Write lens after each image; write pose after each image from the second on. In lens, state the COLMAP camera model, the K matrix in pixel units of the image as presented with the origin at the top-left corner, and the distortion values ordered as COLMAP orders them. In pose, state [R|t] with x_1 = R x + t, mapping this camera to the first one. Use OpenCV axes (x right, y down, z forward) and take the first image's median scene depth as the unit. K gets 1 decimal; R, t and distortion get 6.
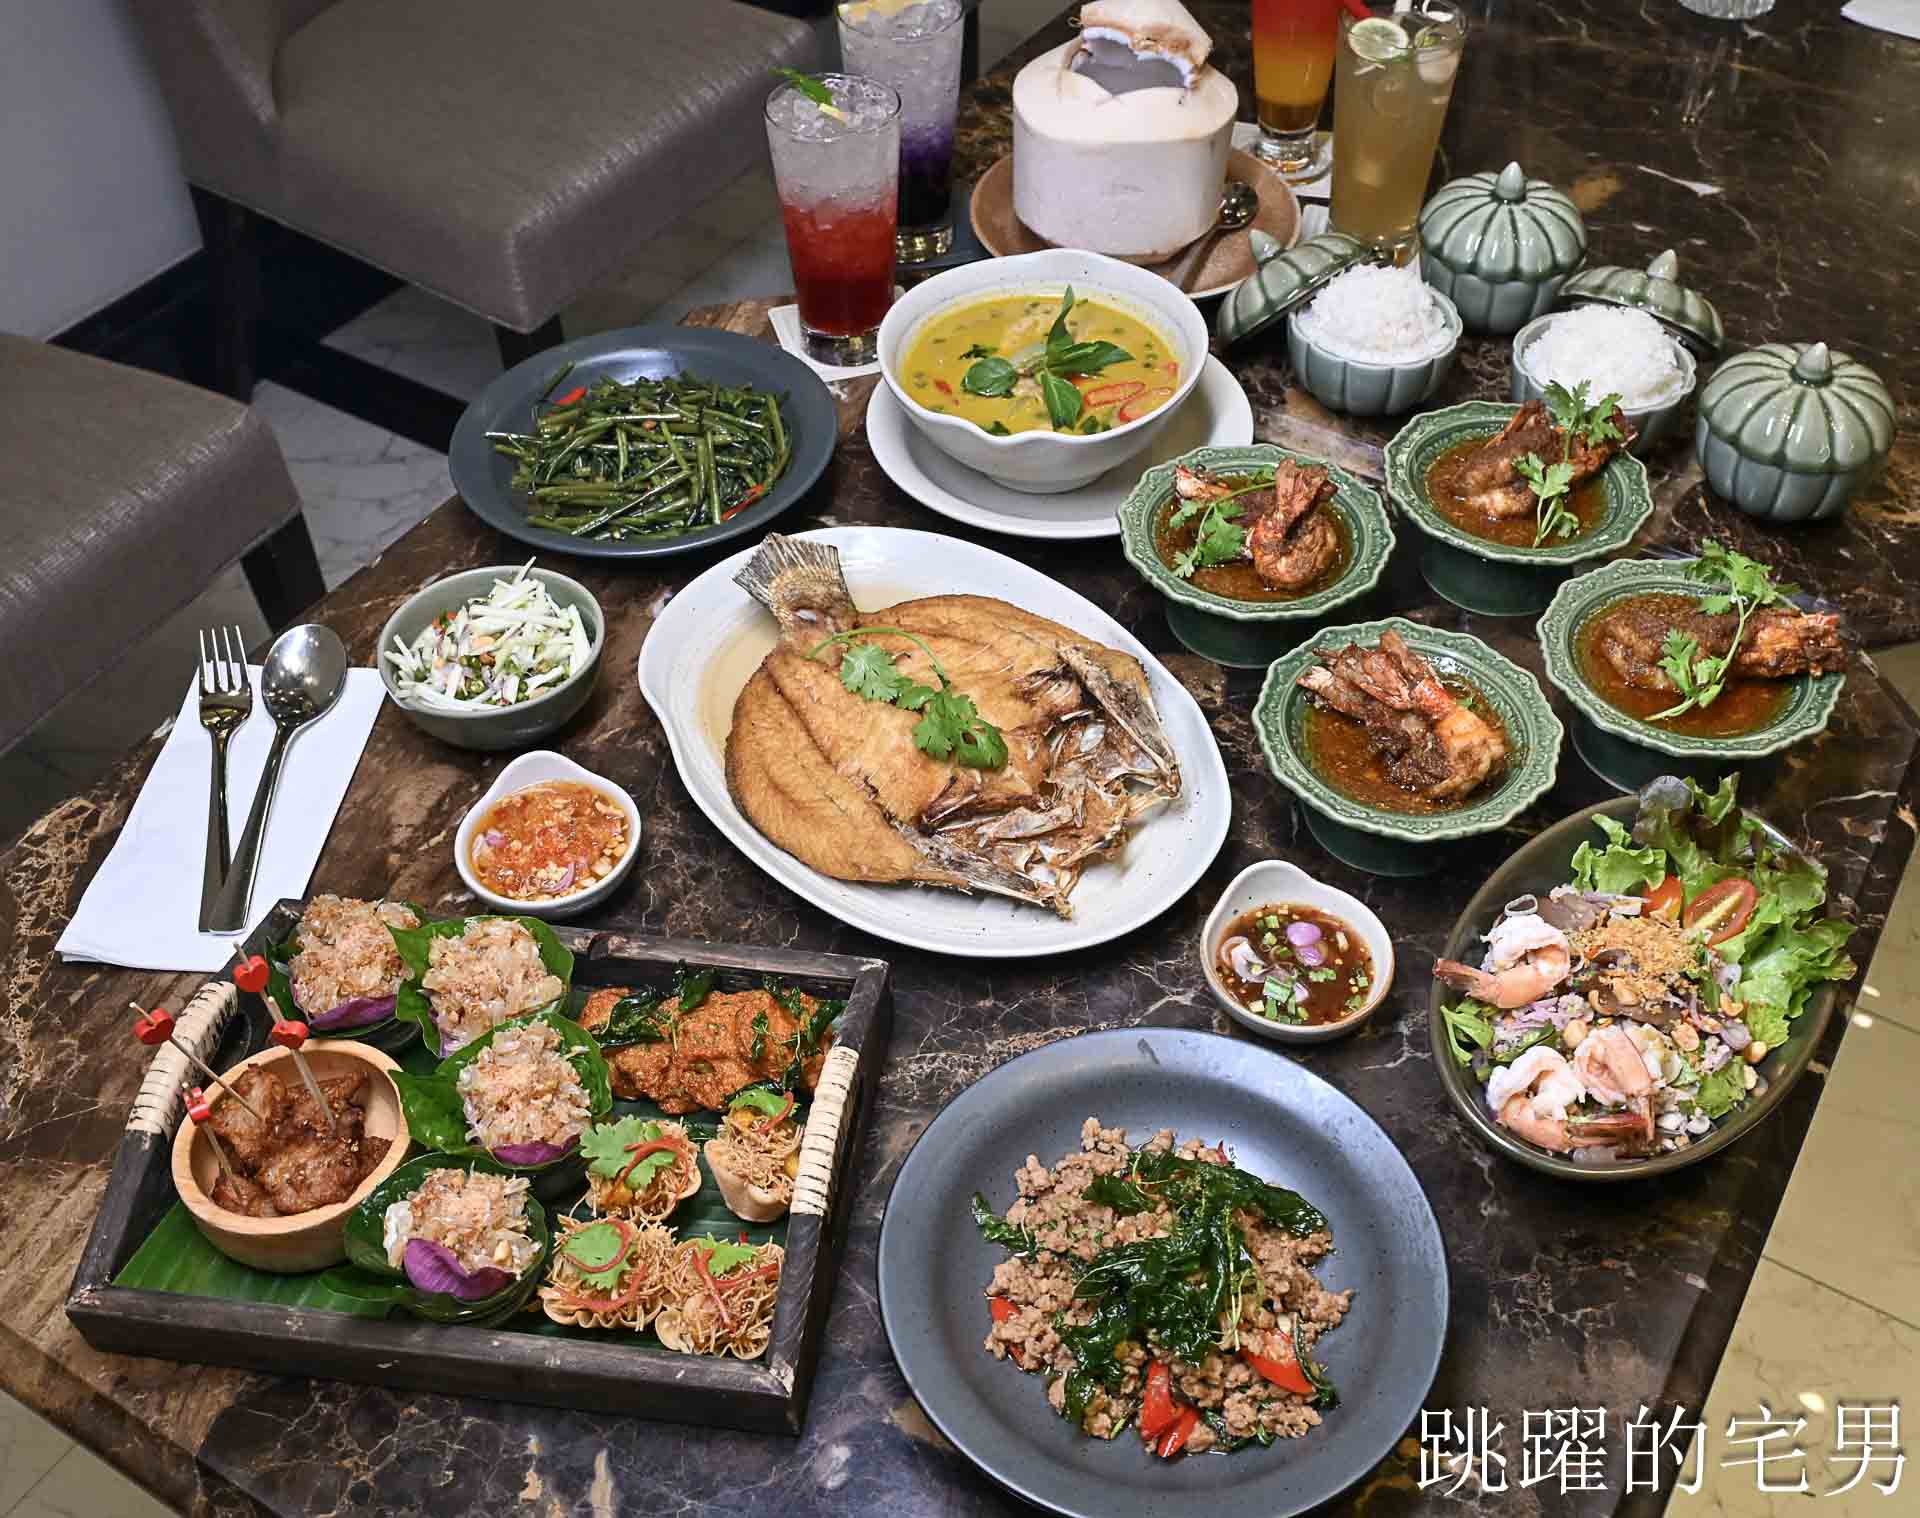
lens RADIAL K [[1919.5, 0, 1023.2], [0, 1919.5, 755.4], [0, 0, 1]] dist [0.002933, 0.000000]
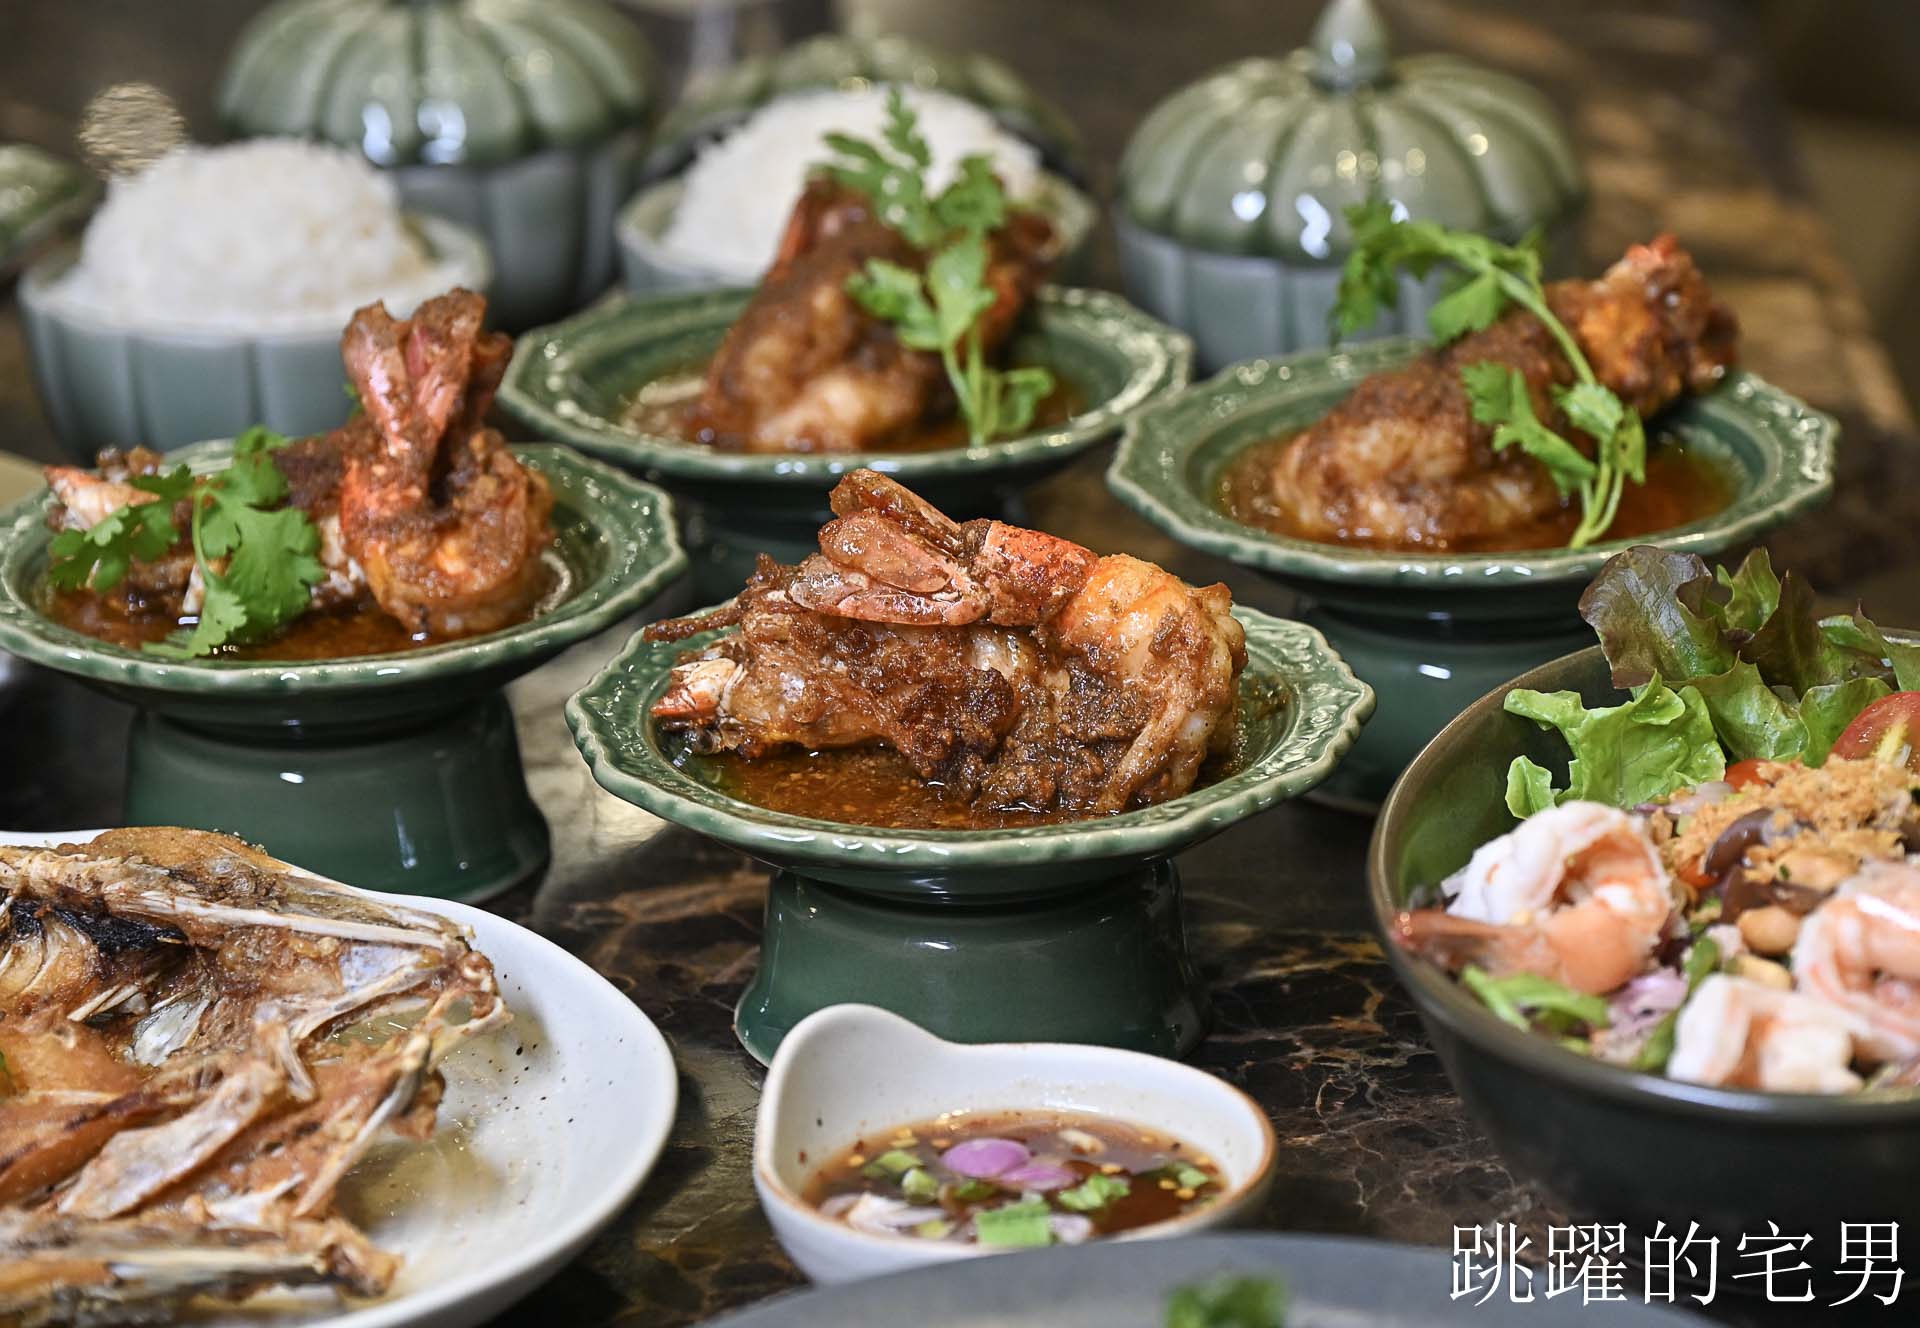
lens RADIAL K [[7004.8, 0, 955.0], [0, 7004.8, 664.7], [0, 0, 1]] dist [-0.067424, 0.000000]
pose [[0.858001, -0.200212, 0.473021, -0.473100], [0.385397, 0.859726, -0.335172, 0.455784], [-0.339564, 0.469878, 0.814807, -0.141088]]
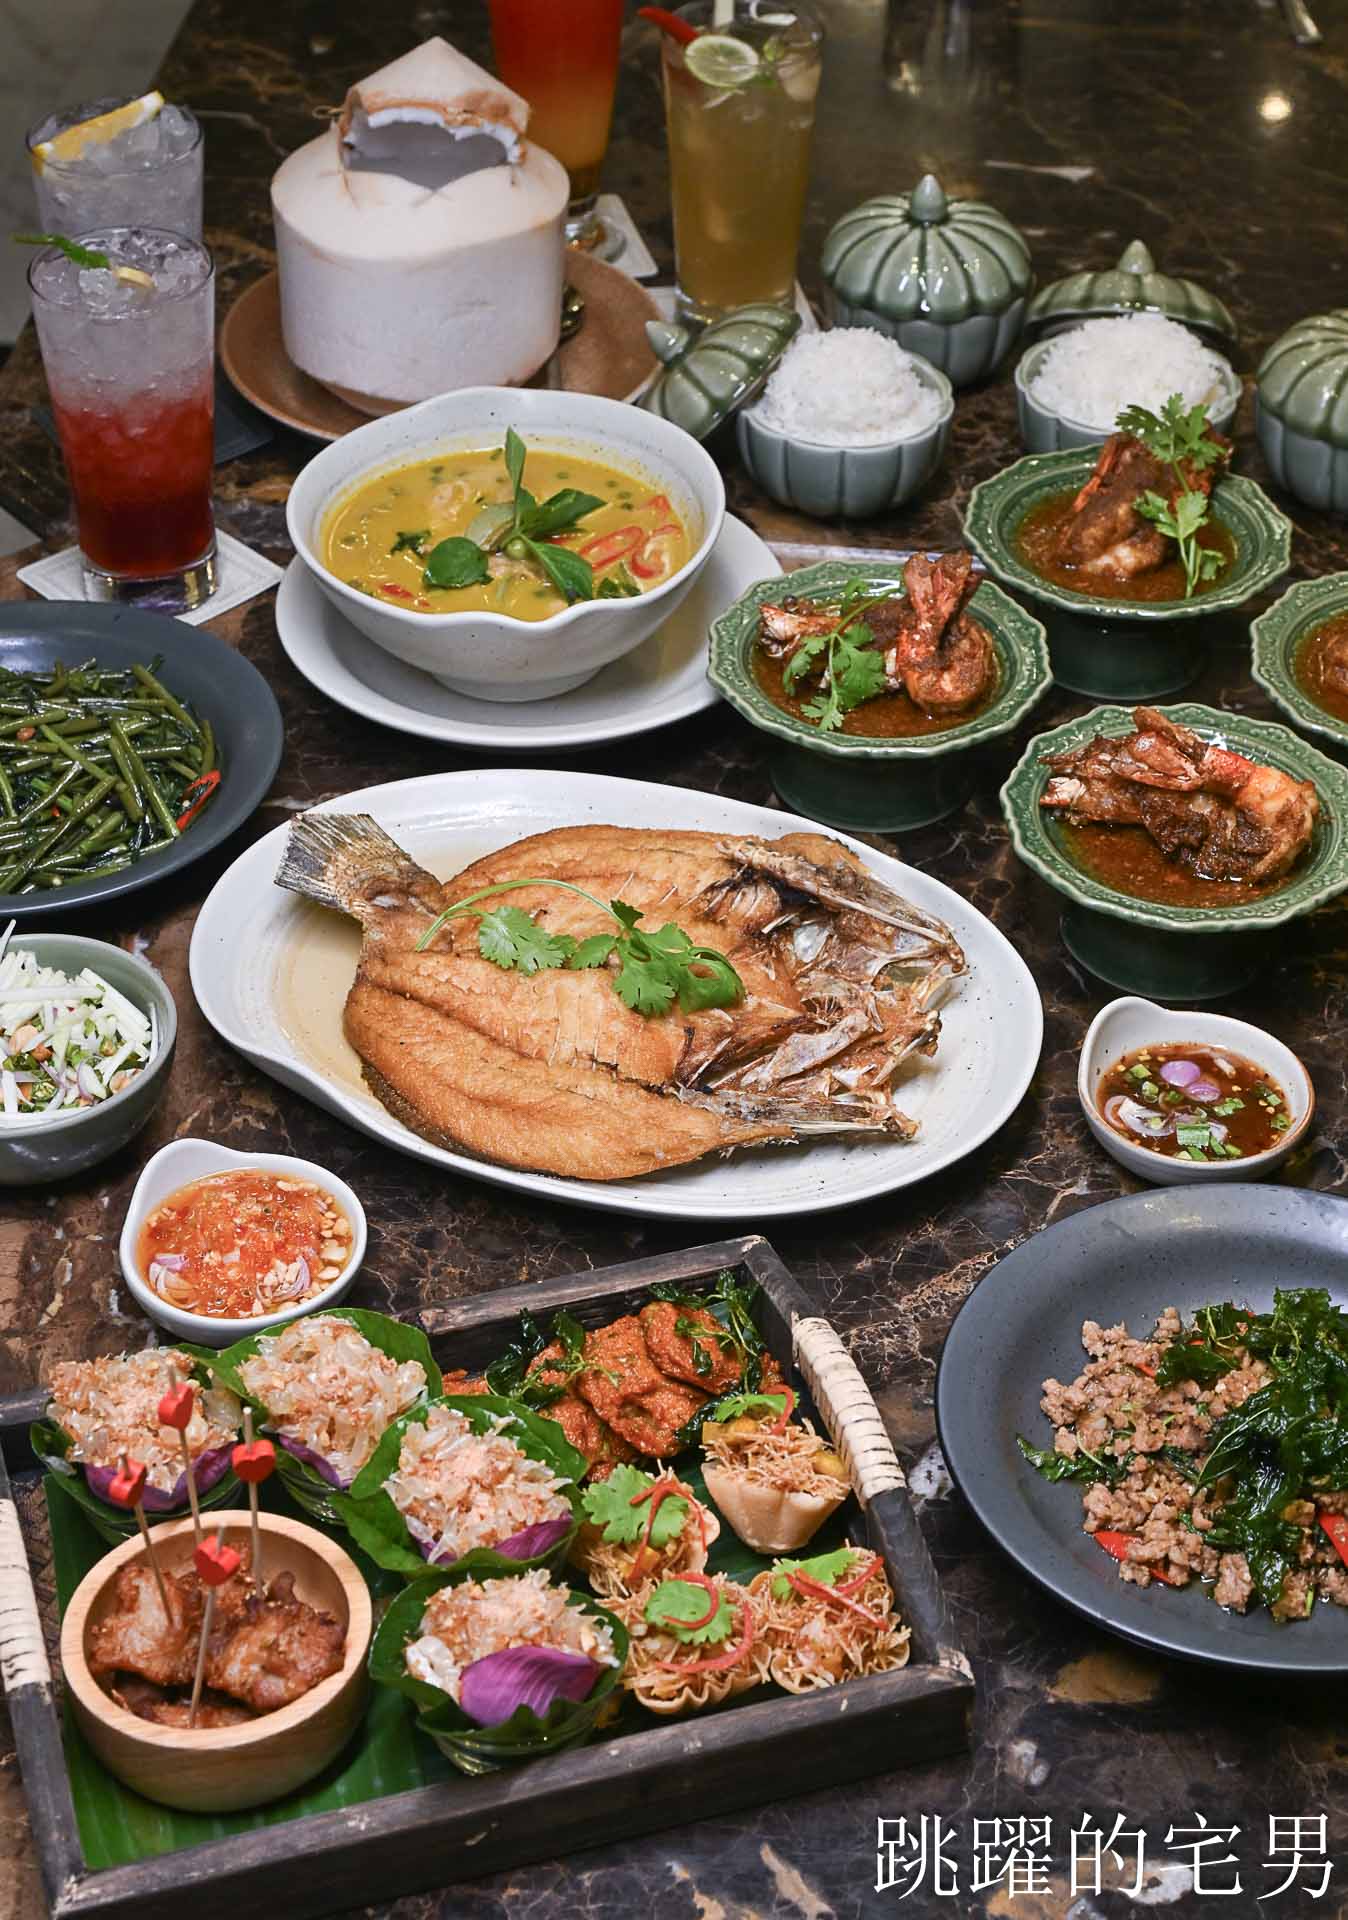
lens RADIAL K [[3259.0, 0, 682.9], [0, 3259.0, 942.5], [0, 0, 1]] dist [-0.018008, 0.000000]
pose [[0.912877, -0.261036, 0.313872, -0.468183], [0.293140, 0.954249, -0.058968, 0.058501], [-0.284119, 0.145839, 0.947633, -0.270906]]
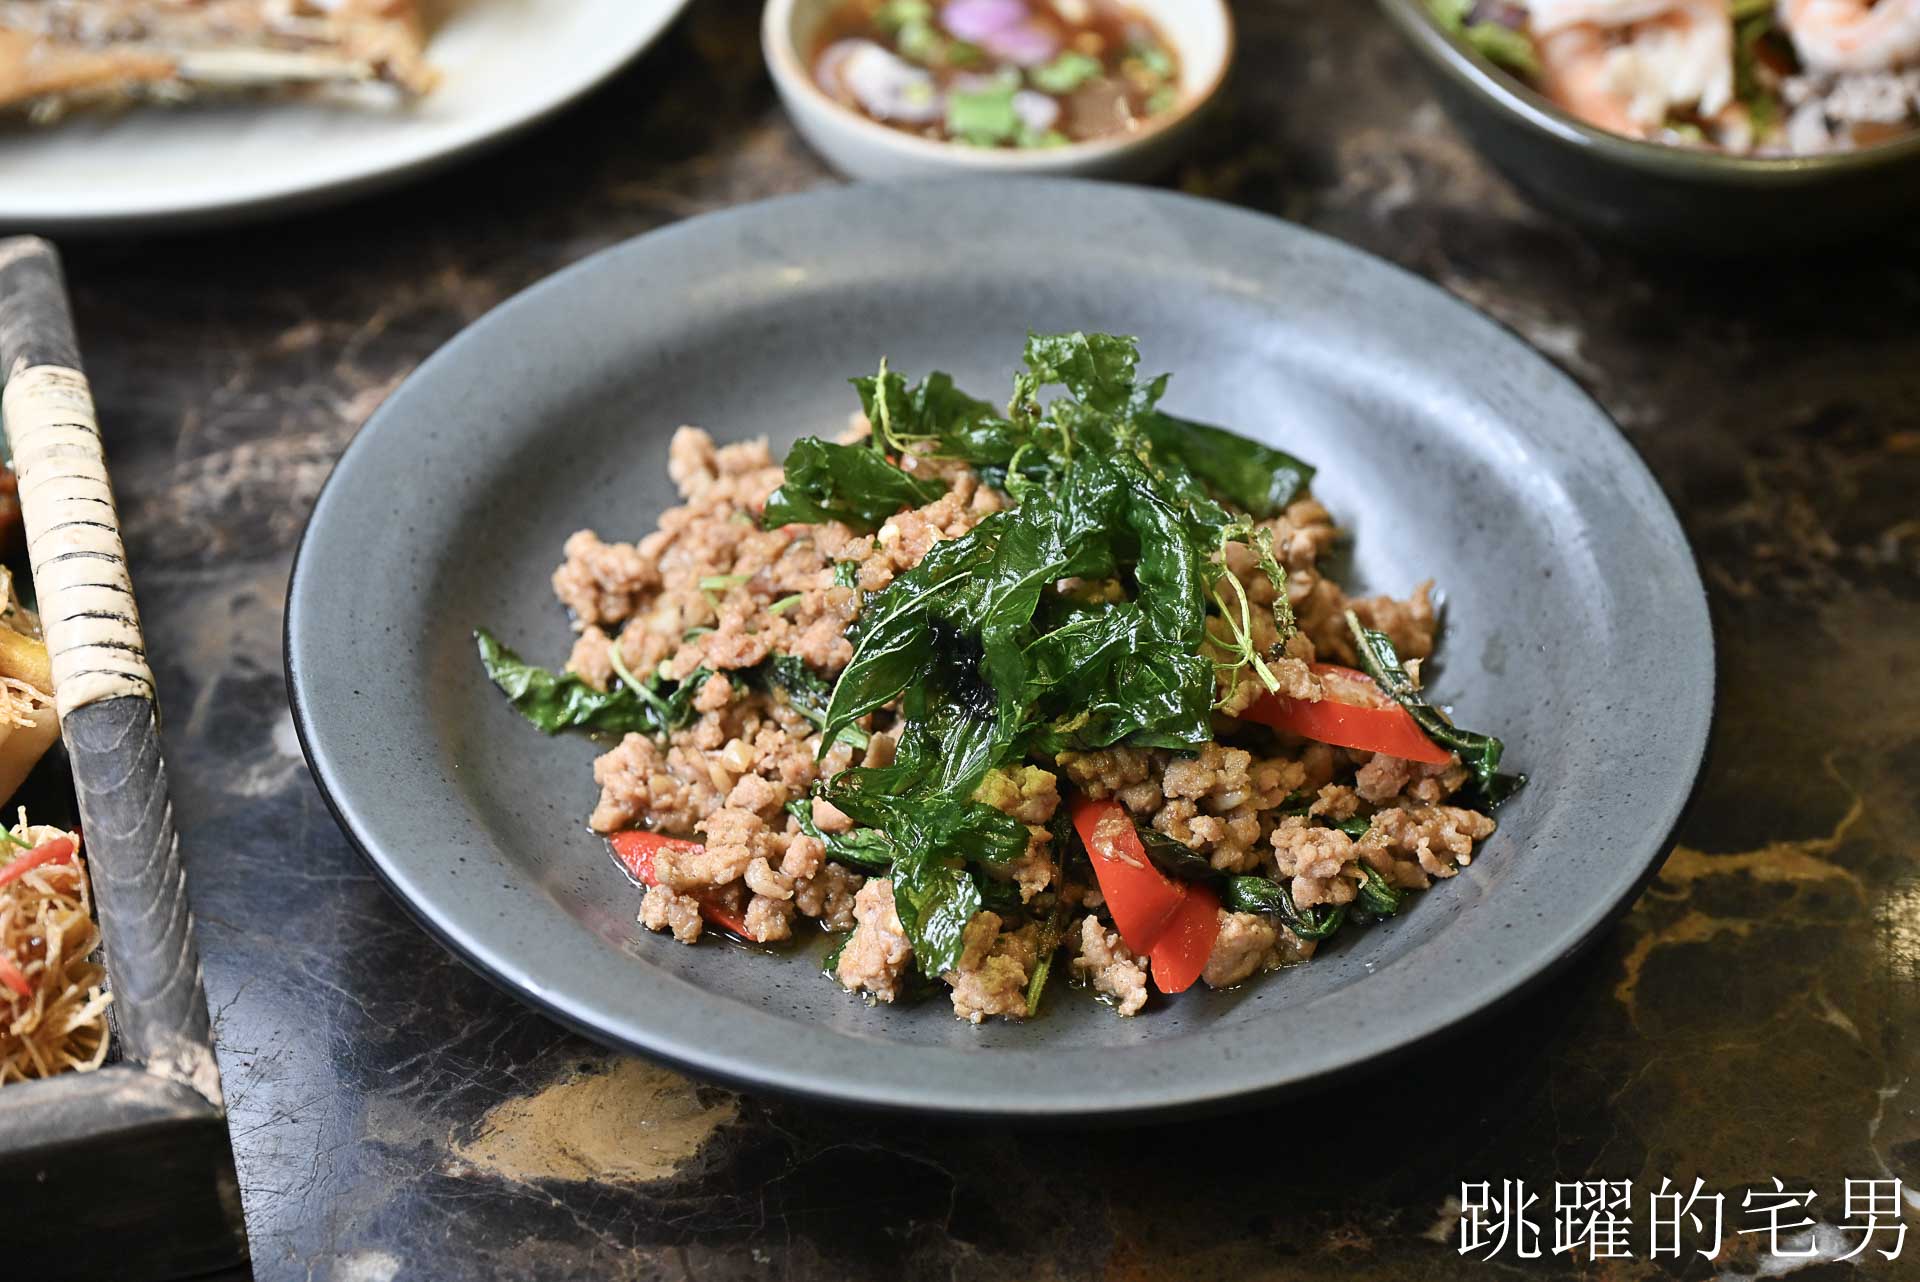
lens RADIAL K [[4105.2, 0, 952.3], [0, 4105.2, 657.6], [0, 0, 1]] dist [-0.008640, 0.000000]
pose [[0.920869, -0.246233, 0.302273, -0.165289], [0.257903, 0.966170, 0.001348, 0.223406], [-0.292379, 0.076716, 0.953220, 0.154212]]
